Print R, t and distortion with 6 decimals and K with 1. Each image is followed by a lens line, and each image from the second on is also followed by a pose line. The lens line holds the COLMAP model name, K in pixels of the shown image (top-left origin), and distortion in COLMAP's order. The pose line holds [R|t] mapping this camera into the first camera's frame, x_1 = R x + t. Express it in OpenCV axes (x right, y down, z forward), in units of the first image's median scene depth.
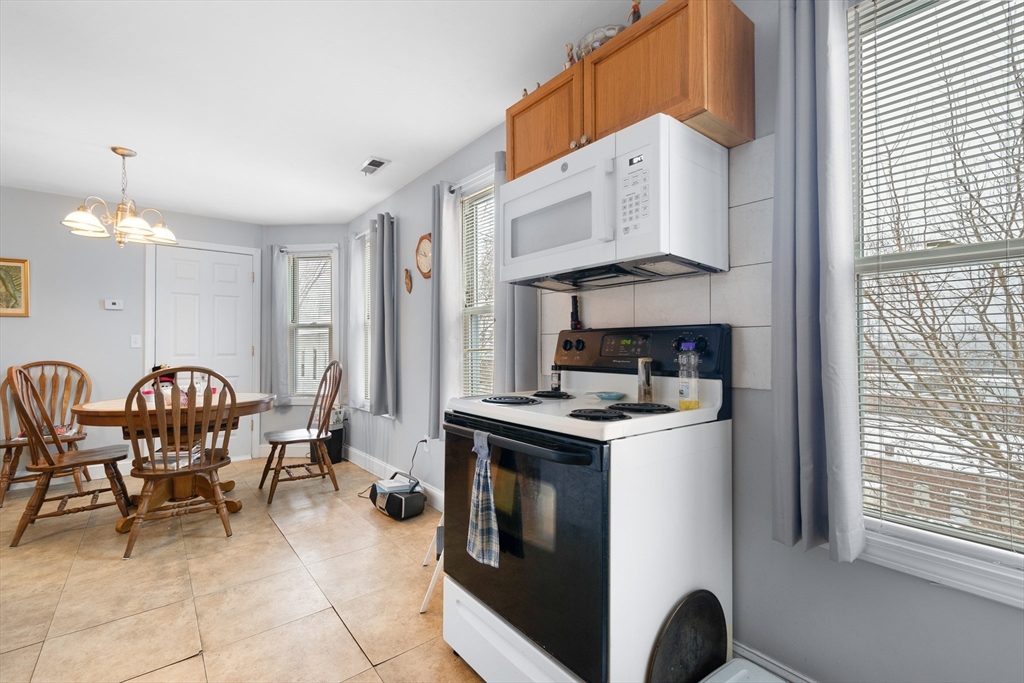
lens RADIAL K [[454.3, 0, 516.5], [0, 454.3, 341.1], [0, 0, 1]] dist [0.004842, 0.000719]
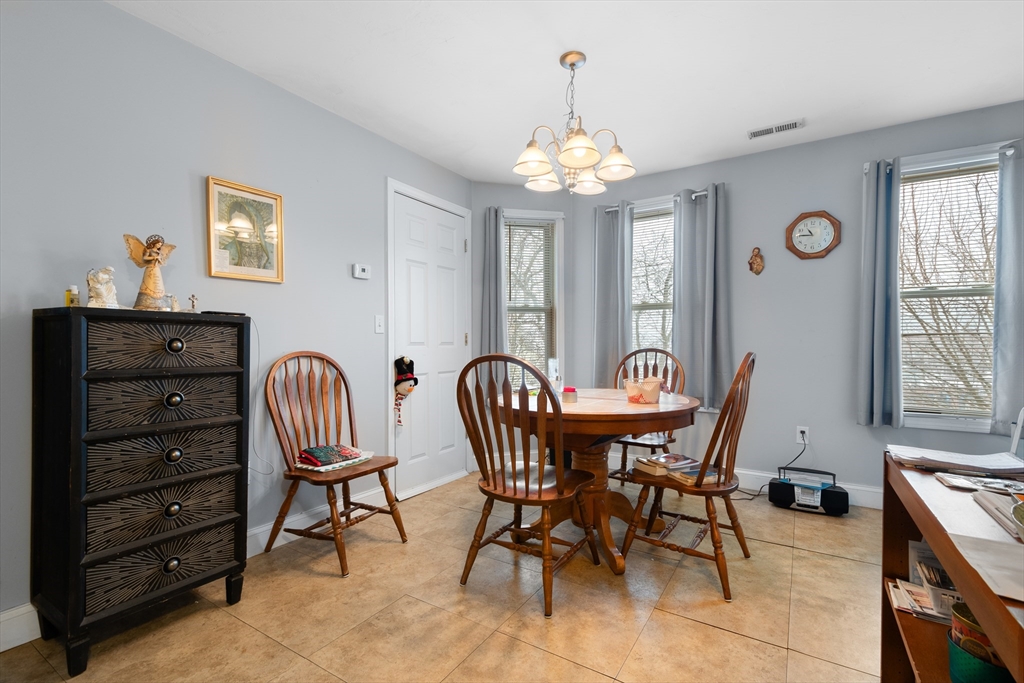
lens RADIAL K [[454.3, 0, 514.8], [0, 454.3, 345.9], [0, 0, 1]] dist [0.004842, 0.000719]
pose [[0.941963, -0.007408, 0.335635, -0.950364], [0.000162, 0.999766, 0.021609, 0.021032], [-0.335716, -0.020301, 0.941744, 0.270204]]
